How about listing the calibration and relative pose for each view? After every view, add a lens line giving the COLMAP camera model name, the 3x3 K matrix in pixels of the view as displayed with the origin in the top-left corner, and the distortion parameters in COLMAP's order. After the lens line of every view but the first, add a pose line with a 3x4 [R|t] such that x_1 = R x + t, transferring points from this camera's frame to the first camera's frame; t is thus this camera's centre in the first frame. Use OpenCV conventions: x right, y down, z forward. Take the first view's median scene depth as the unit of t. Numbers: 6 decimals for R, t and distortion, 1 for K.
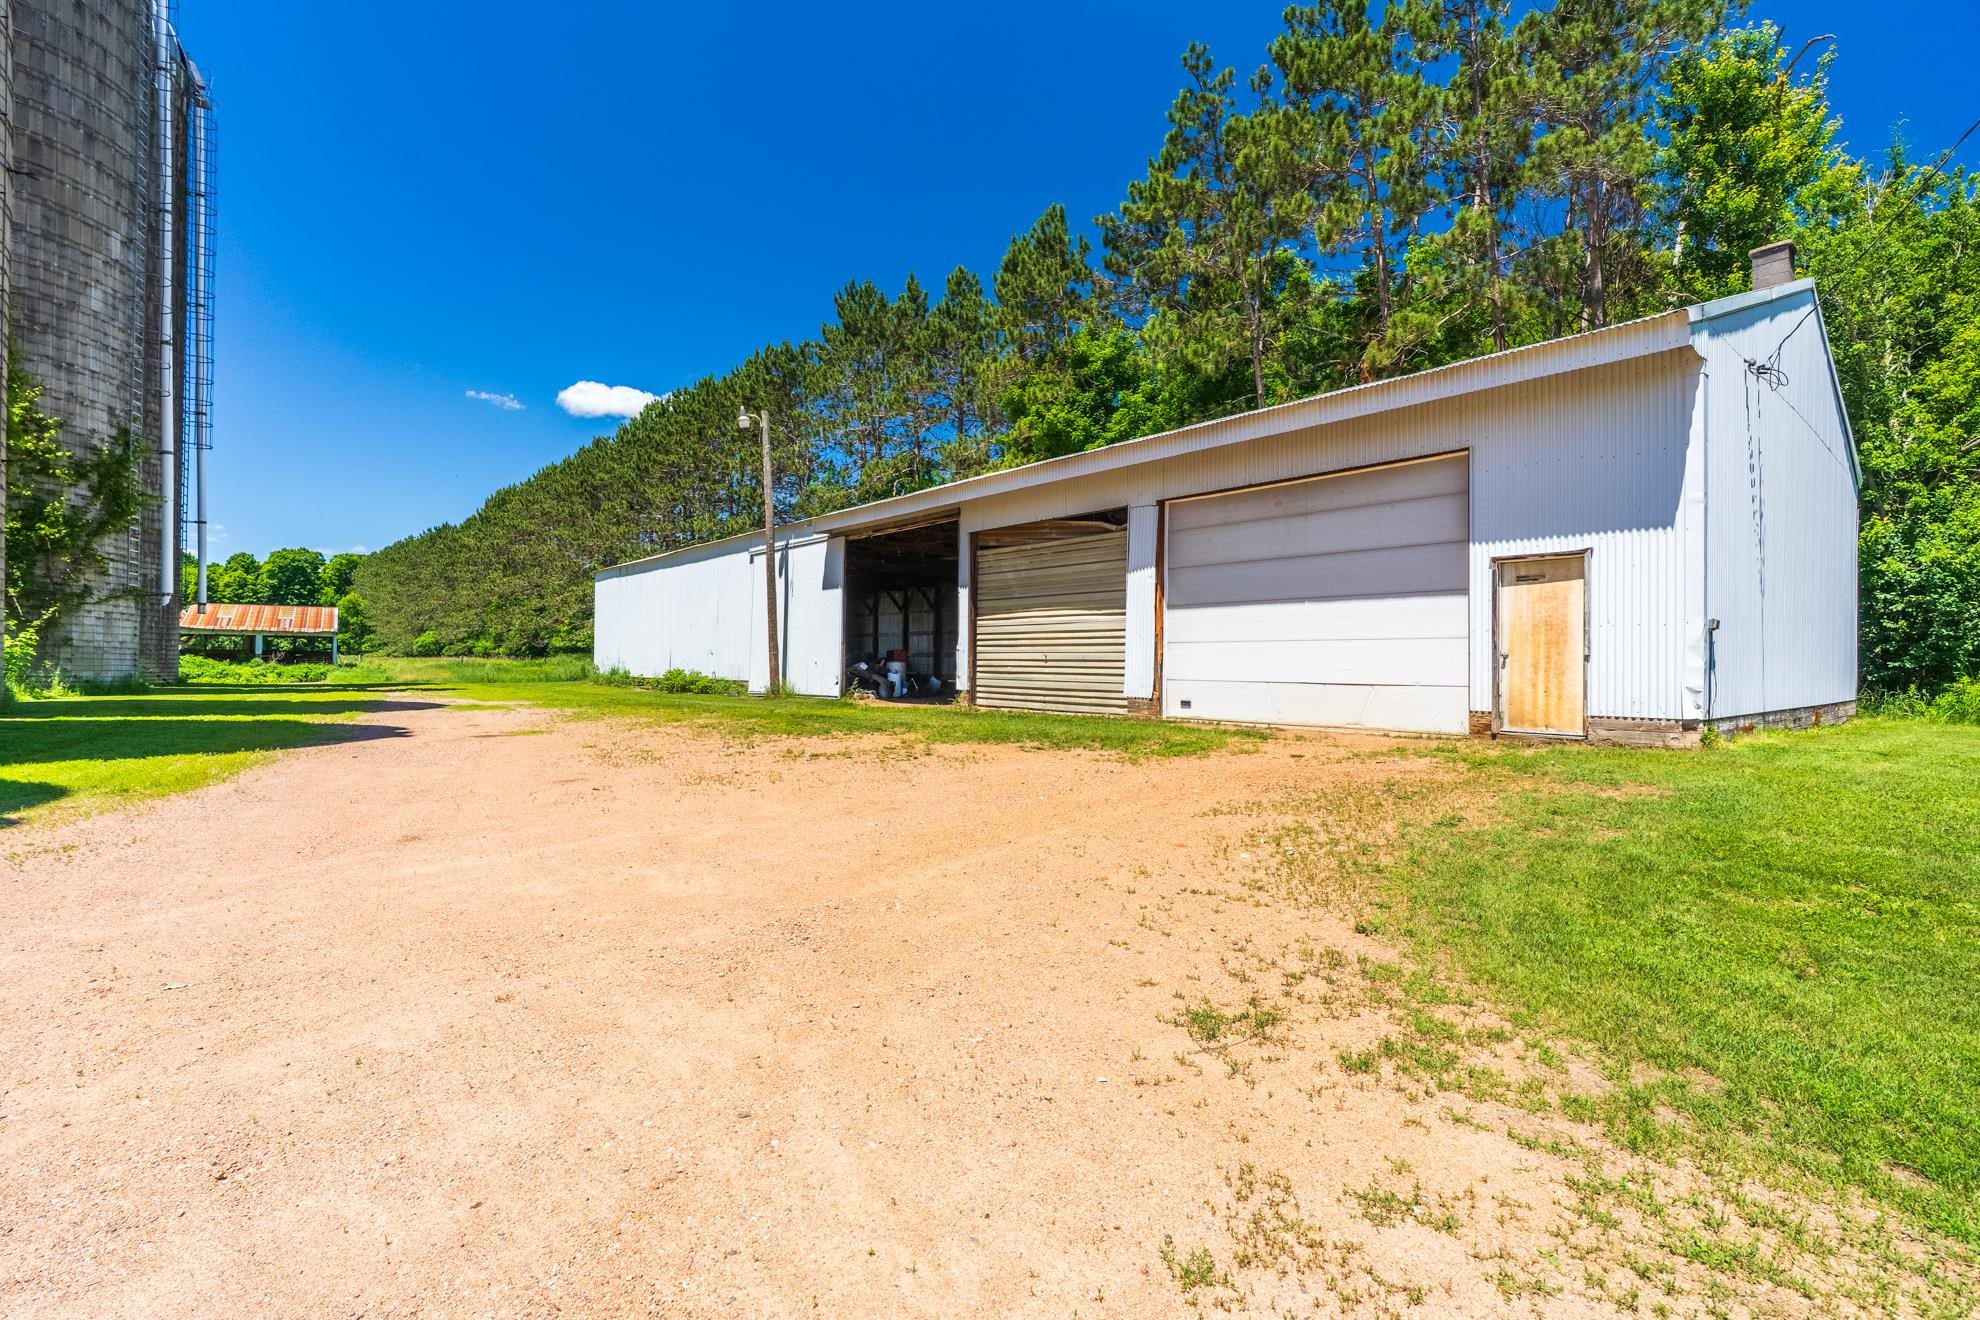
lens RADIAL K [[900.7, 0, 991.0], [0, 900.7, 656.4], [0, 0, 1]] dist [-0.006819, 0.002953]
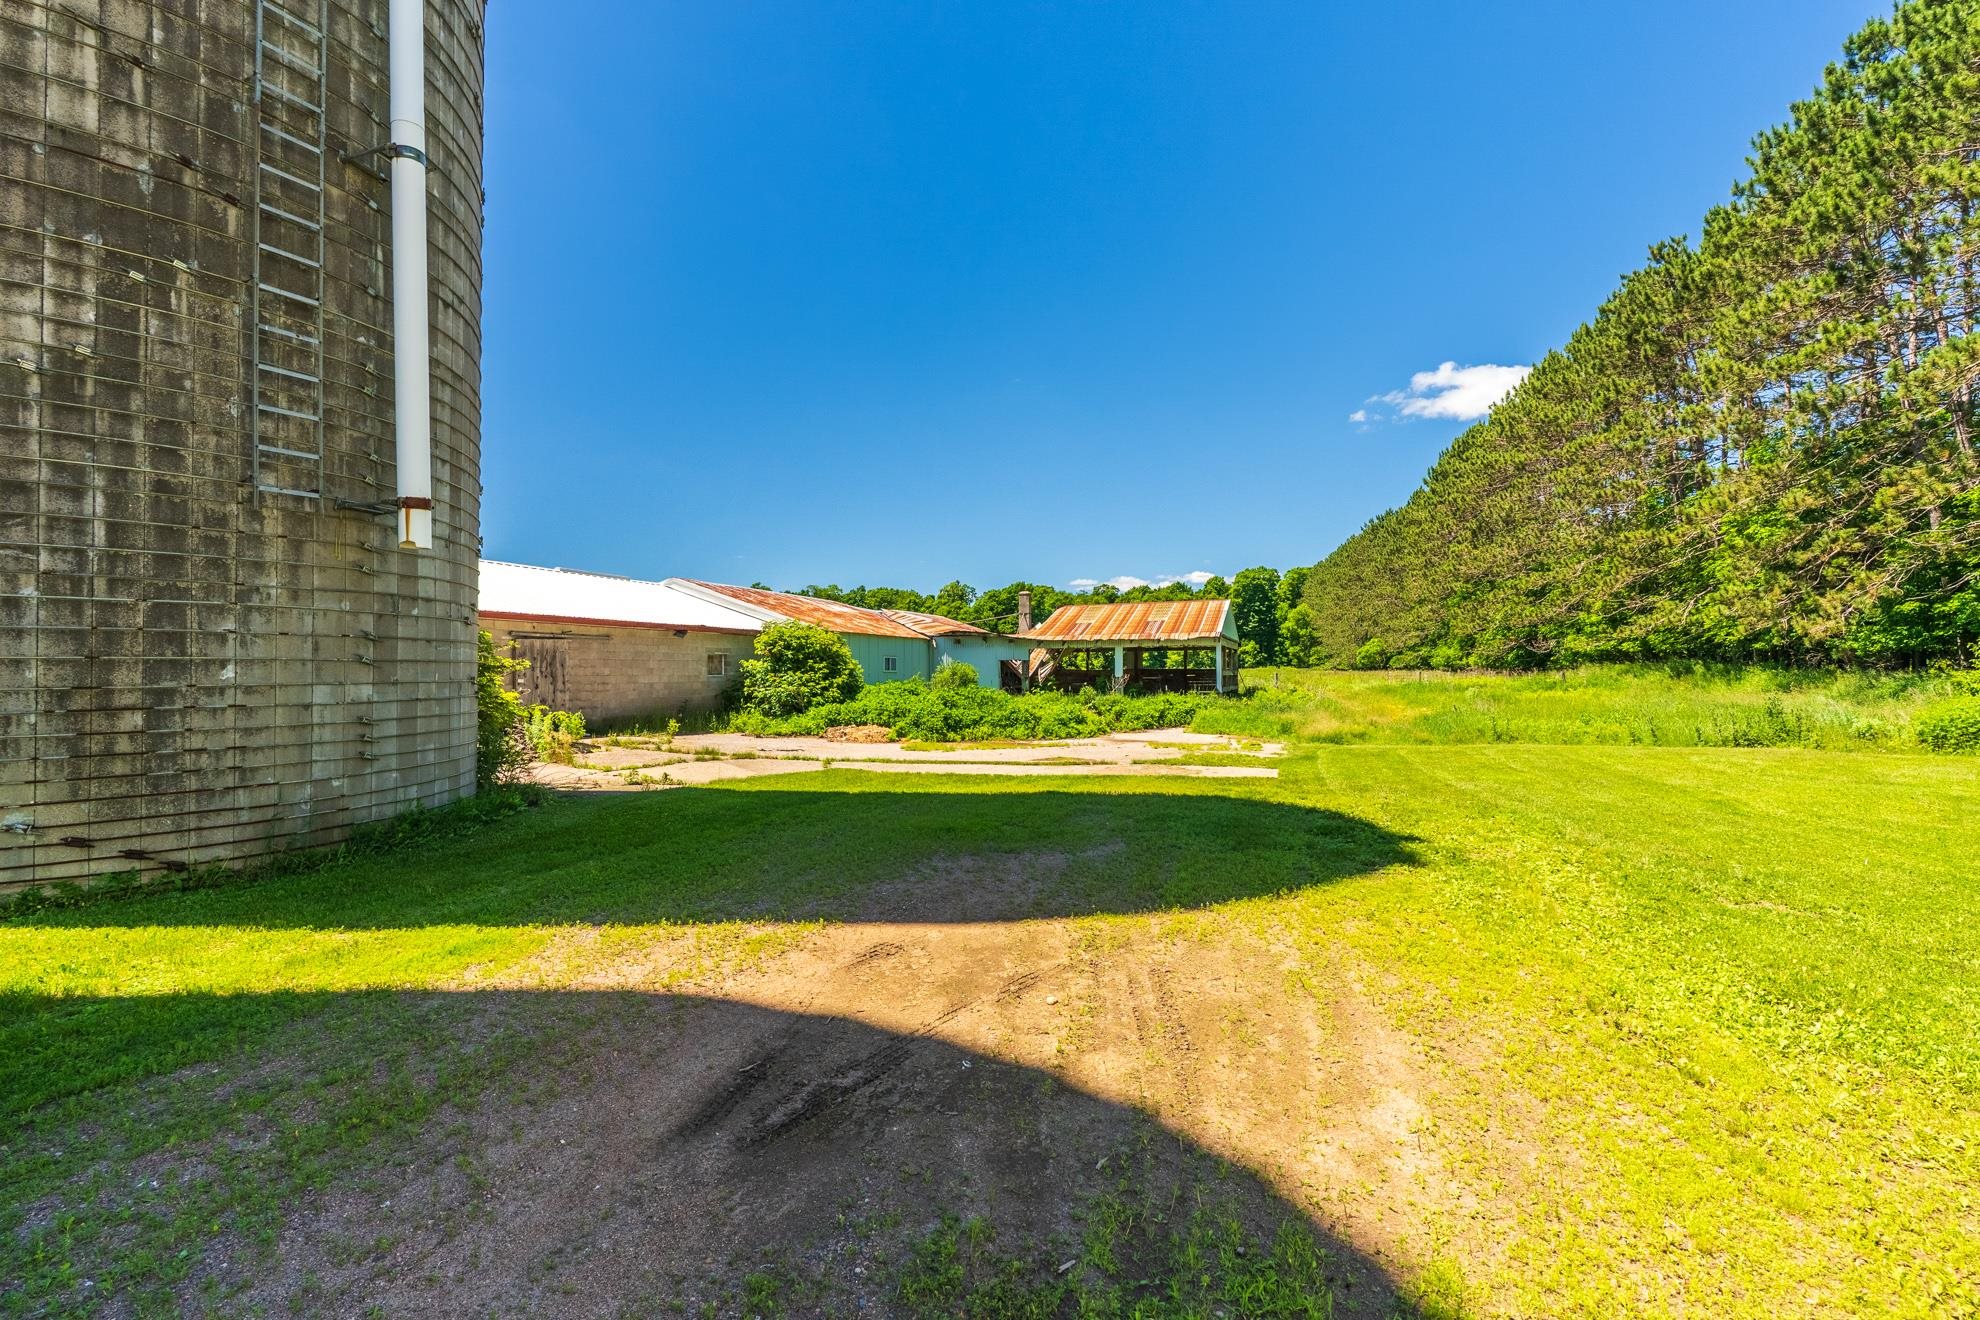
lens RADIAL K [[900.7, 0, 990.5], [0, 900.7, 656.8], [0, 0, 1]] dist [-0.006819, 0.002953]
pose [[0.568730, -0.028865, -0.822018, -0.158768], [0.021757, 0.999562, -0.020046, -0.002987], [0.822237, -0.006484, 0.569109, 0.259929]]
